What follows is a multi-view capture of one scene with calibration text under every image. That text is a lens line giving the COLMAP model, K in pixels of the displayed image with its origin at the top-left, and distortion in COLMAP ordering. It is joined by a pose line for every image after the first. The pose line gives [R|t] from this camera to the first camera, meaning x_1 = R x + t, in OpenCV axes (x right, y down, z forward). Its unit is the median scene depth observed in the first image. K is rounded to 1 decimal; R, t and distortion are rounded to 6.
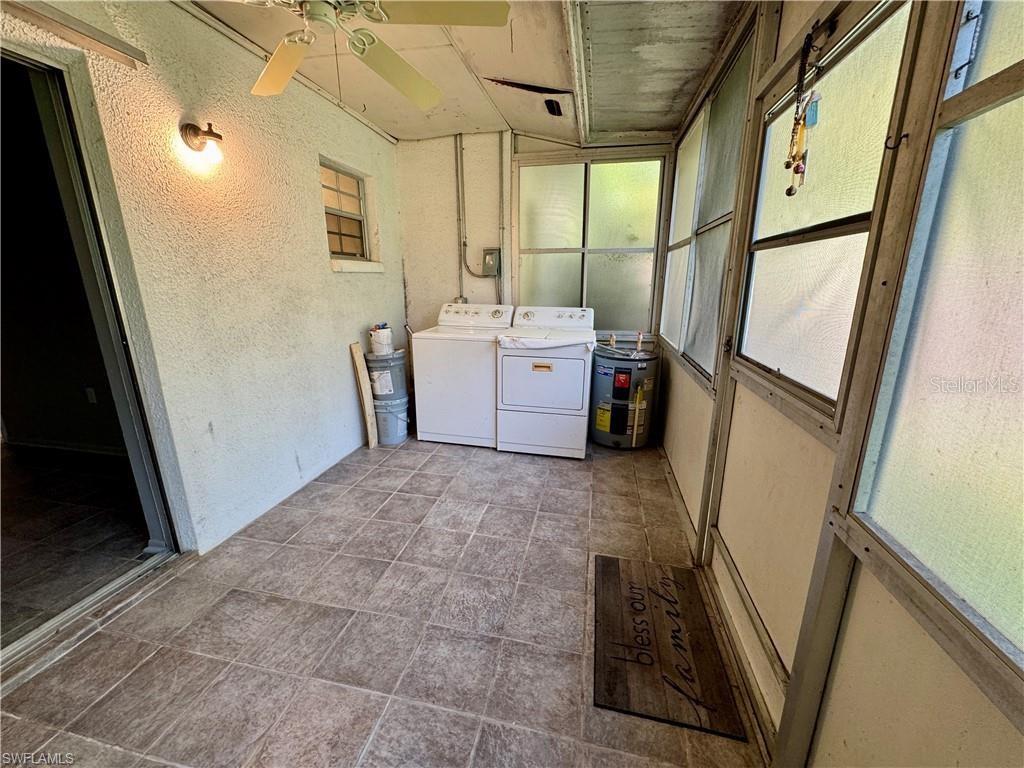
lens RADIAL K [[411.1, 0, 509.6], [0, 411.1, 383.3], [0, 0, 1]] dist [-0.005448, 0.000805]
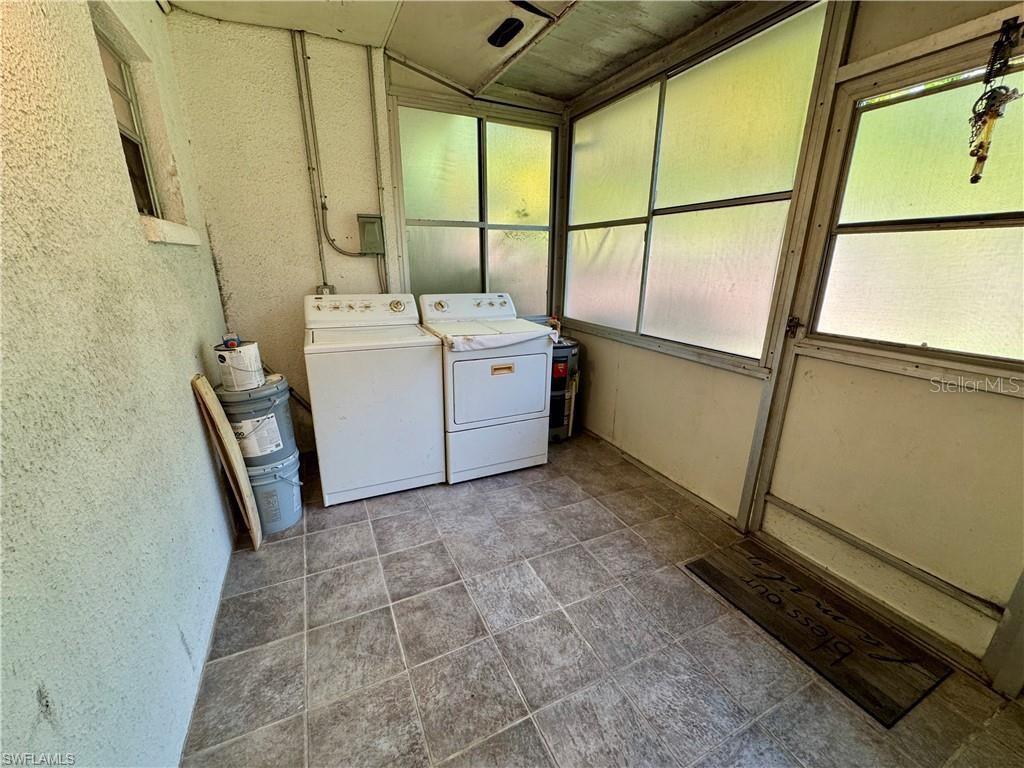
lens RADIAL K [[411.1, 0, 510.2], [0, 411.1, 383.7], [0, 0, 1]] dist [-0.005448, 0.000805]
pose [[0.790074, -0.172184, 0.588333, -0.421493], [0.145423, 0.984991, 0.092983, -0.090768], [-0.595513, 0.012094, 0.803255, 0.365992]]
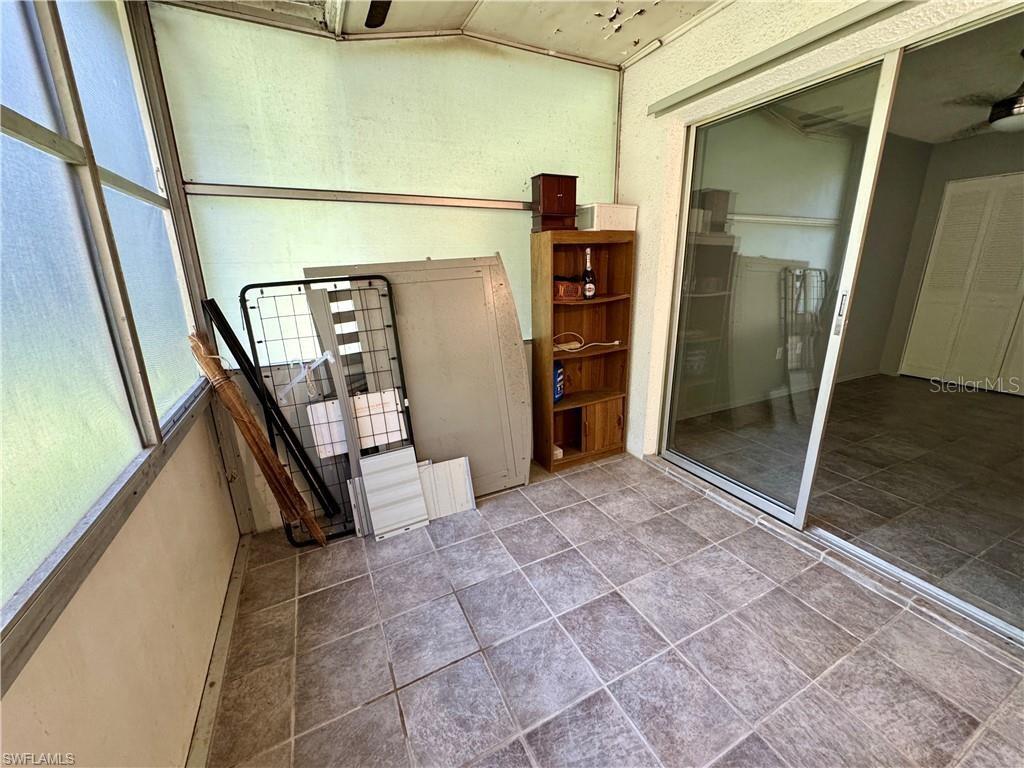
lens RADIAL K [[411.1, 0, 513.6], [0, 411.1, 382.9], [0, 0, 1]] dist [-0.005448, 0.000805]
pose [[-0.786945, 0.183352, -0.589151, 0.141242], [-0.136503, 0.879437, 0.456023, -0.122221], [0.601734, 0.439286, -0.667041, 0.482436]]
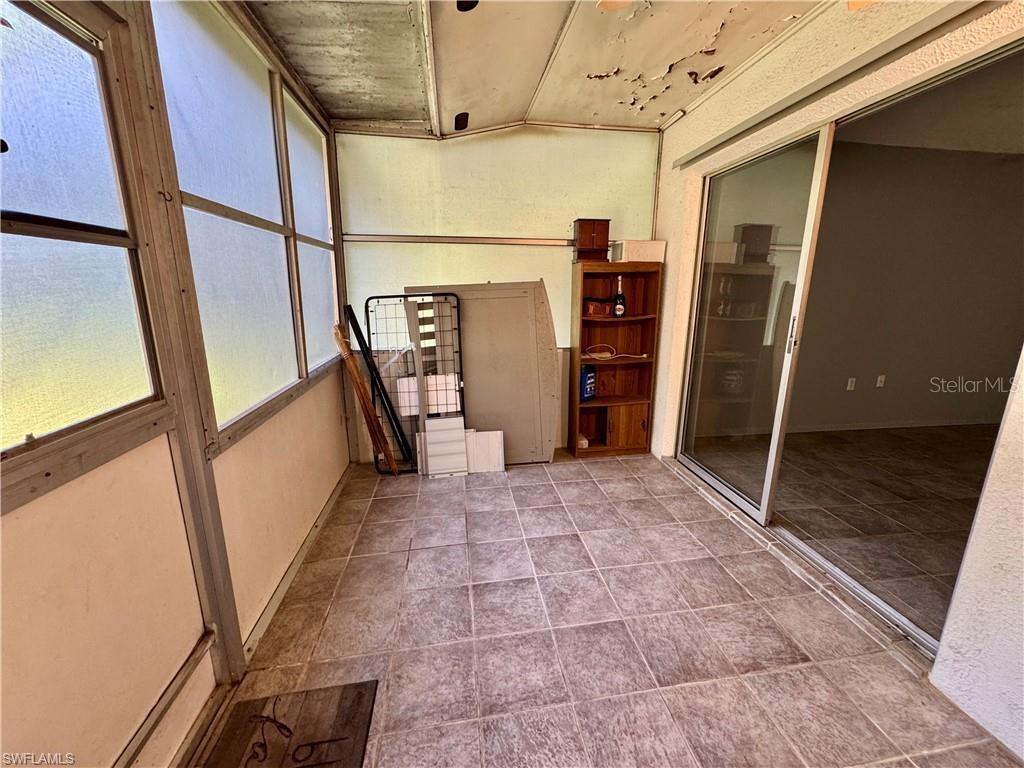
lens RADIAL K [[411.1, 0, 512.3], [0, 411.1, 382.0], [0, 0, 1]] dist [-0.005448, 0.000805]
pose [[-0.938612, 0.074433, -0.336850, 0.086333], [-0.089466, 0.890517, 0.446066, -0.207312], [0.333173, 0.448819, -0.829191, 0.801426]]
